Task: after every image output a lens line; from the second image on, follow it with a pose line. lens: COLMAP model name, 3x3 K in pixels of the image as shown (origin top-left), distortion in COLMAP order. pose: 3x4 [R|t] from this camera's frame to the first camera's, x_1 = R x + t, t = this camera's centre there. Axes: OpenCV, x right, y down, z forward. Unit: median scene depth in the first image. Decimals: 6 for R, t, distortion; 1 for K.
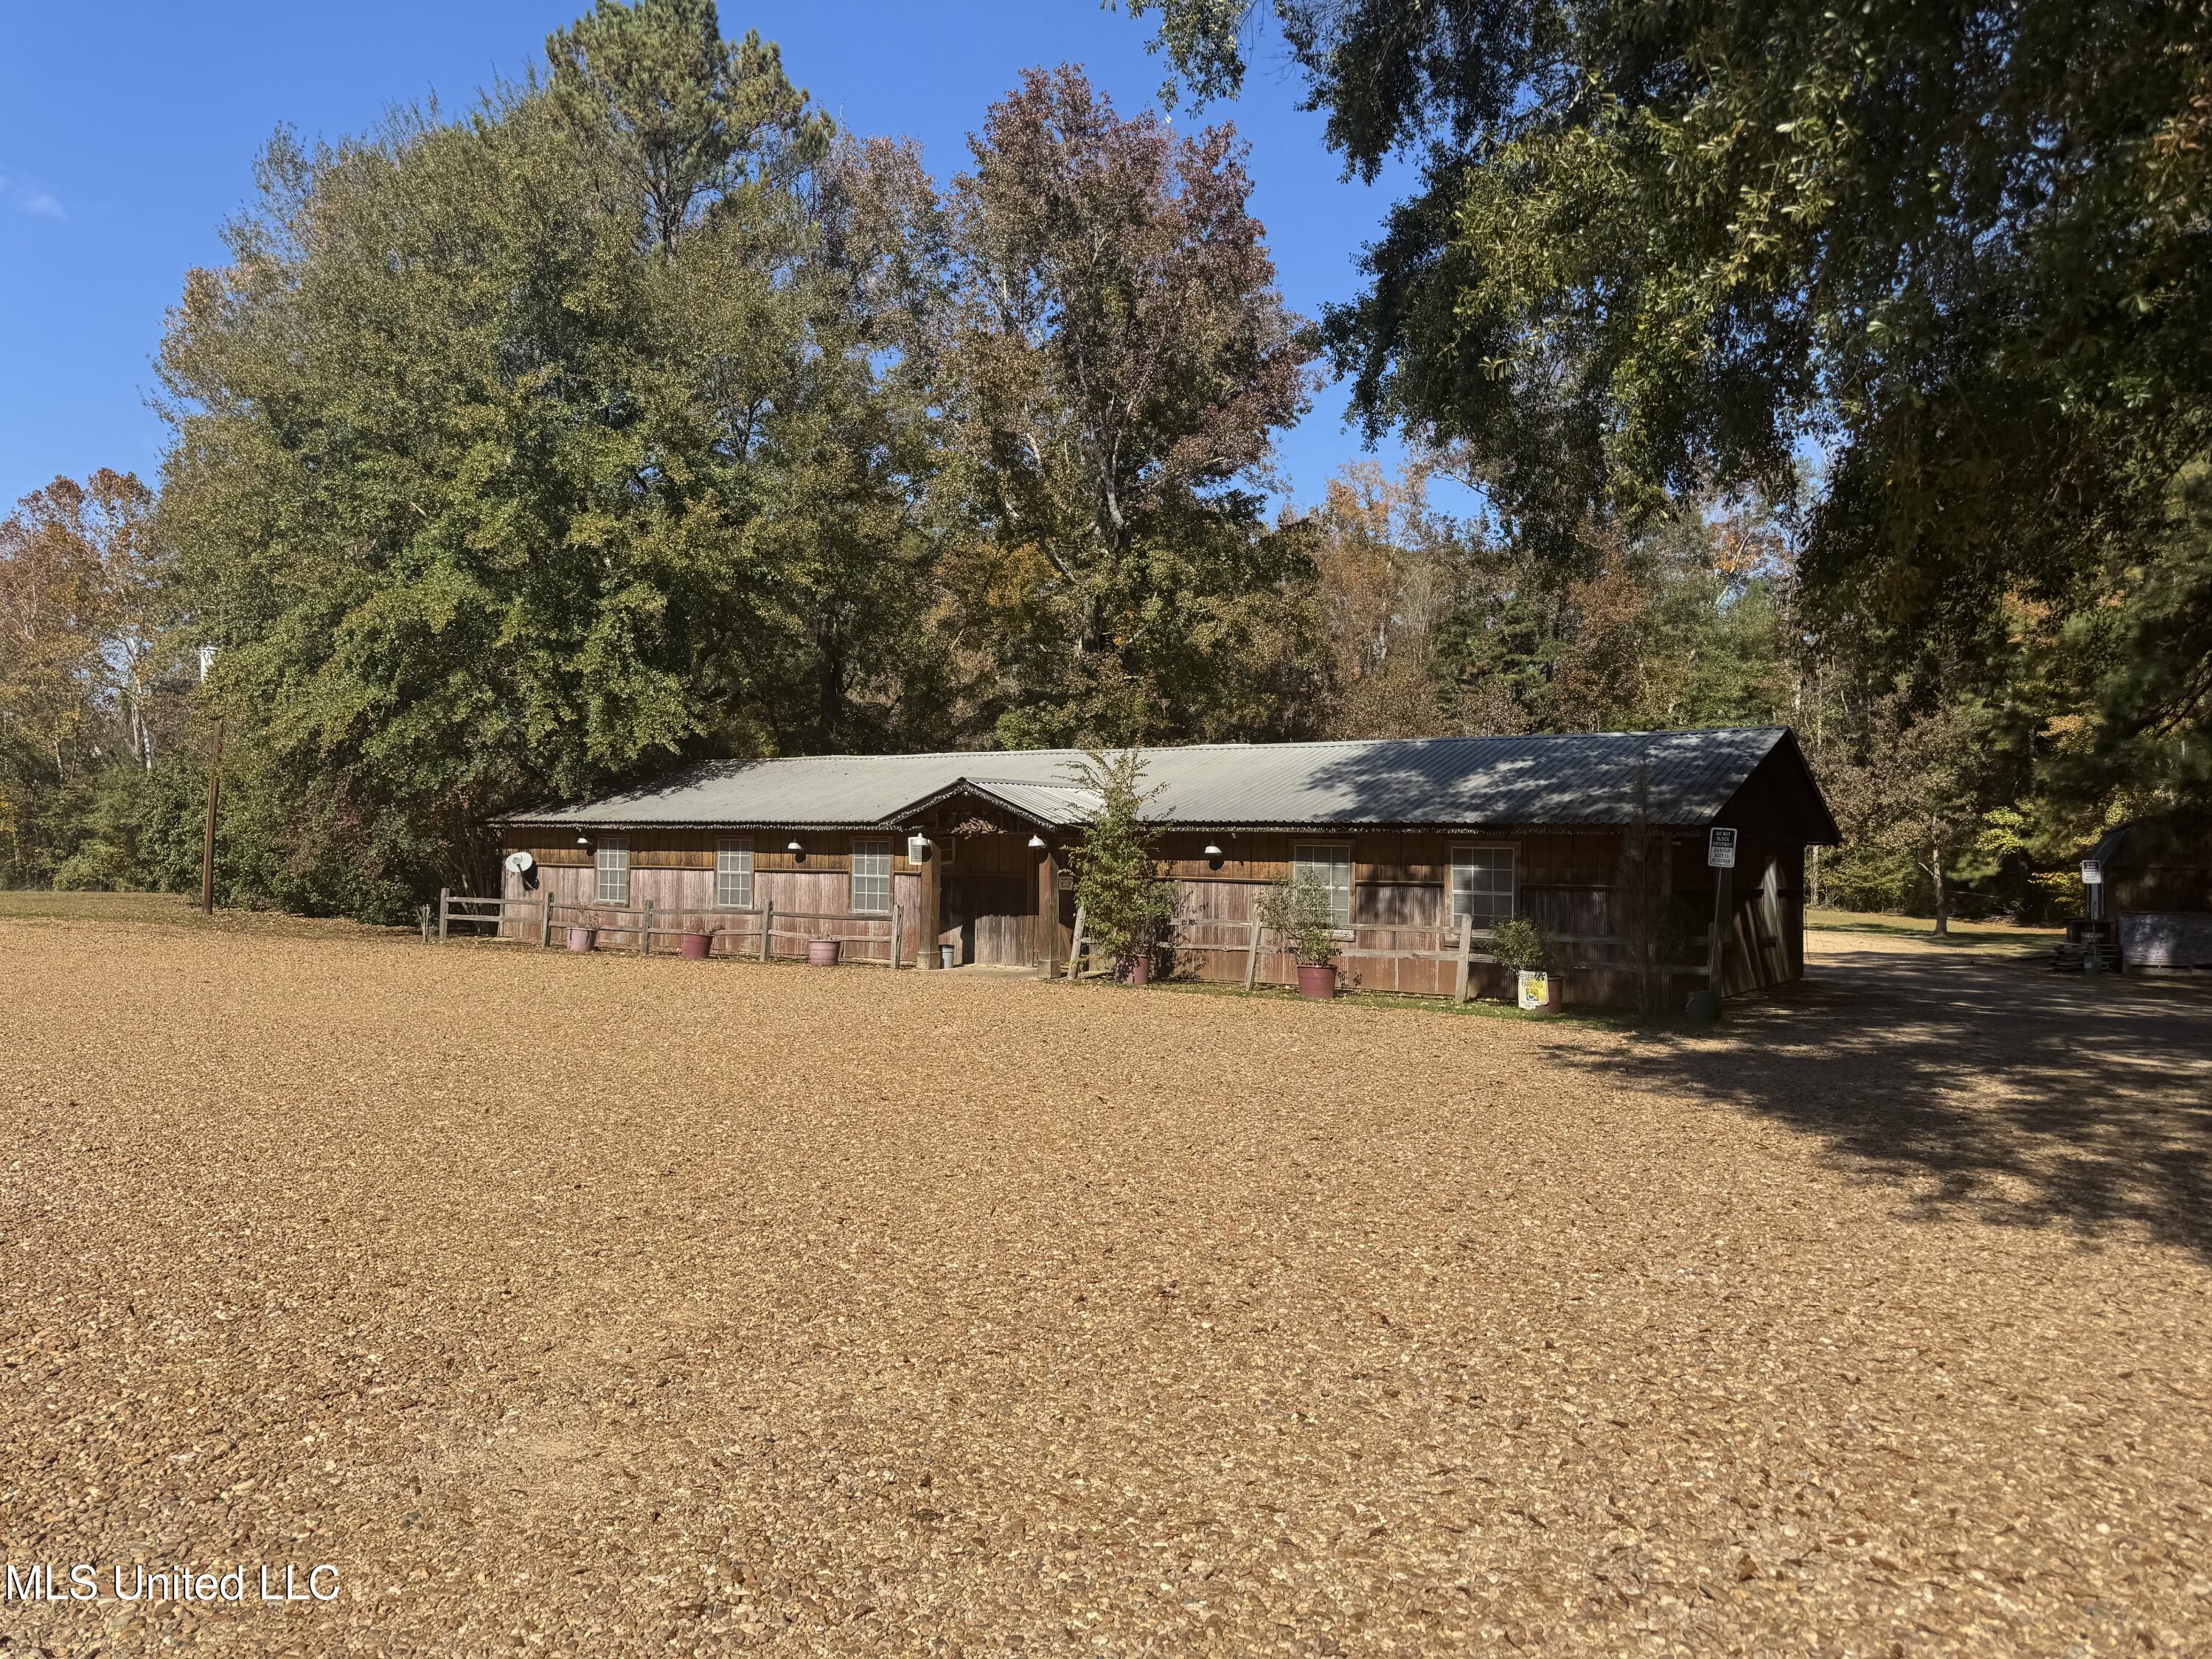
lens RADIAL K [[1533.9, 0, 1105.3], [0, 1533.9, 825.3], [0, 0, 1]] dist [0.049346, -0.010298]
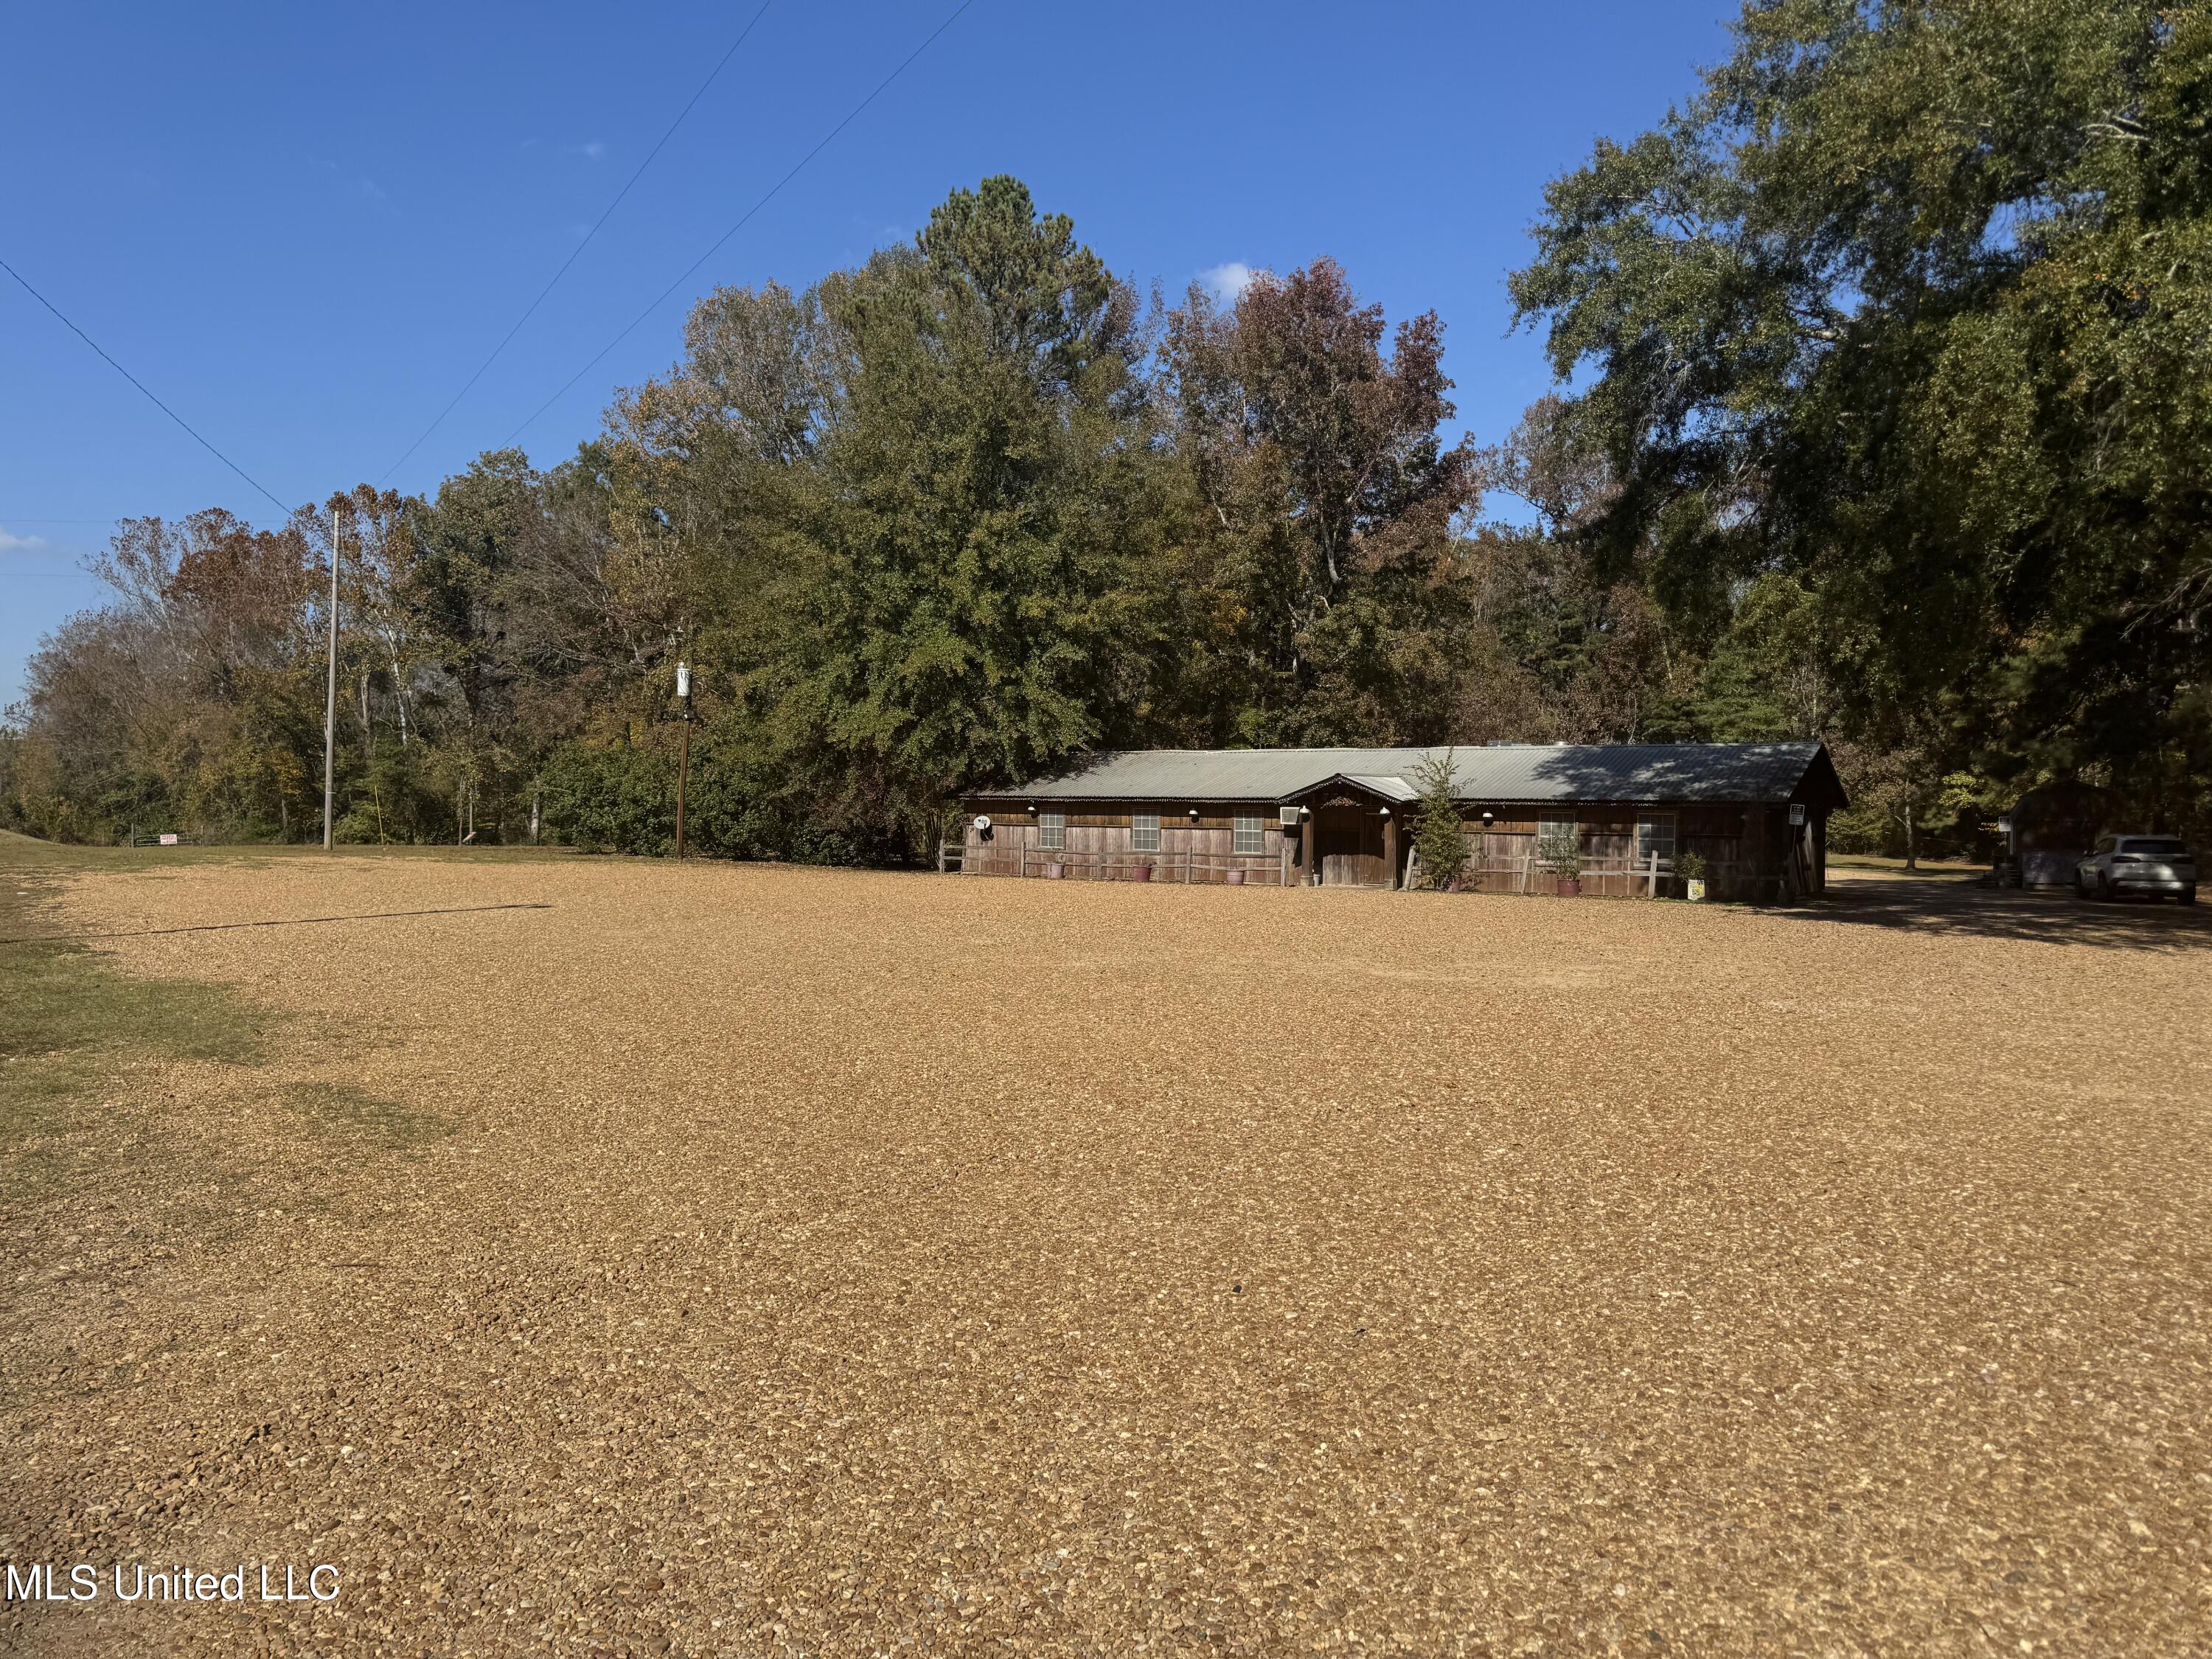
lens RADIAL K [[1533.9, 0, 1108.5], [0, 1533.9, 846.4], [0, 0, 1]] dist [0.049346, -0.010298]
pose [[0.999886, -0.004690, 0.014321, -0.283309], [0.004036, 0.998962, 0.045380, -0.021668], [-0.014519, -0.045317, 0.998867, -0.535861]]
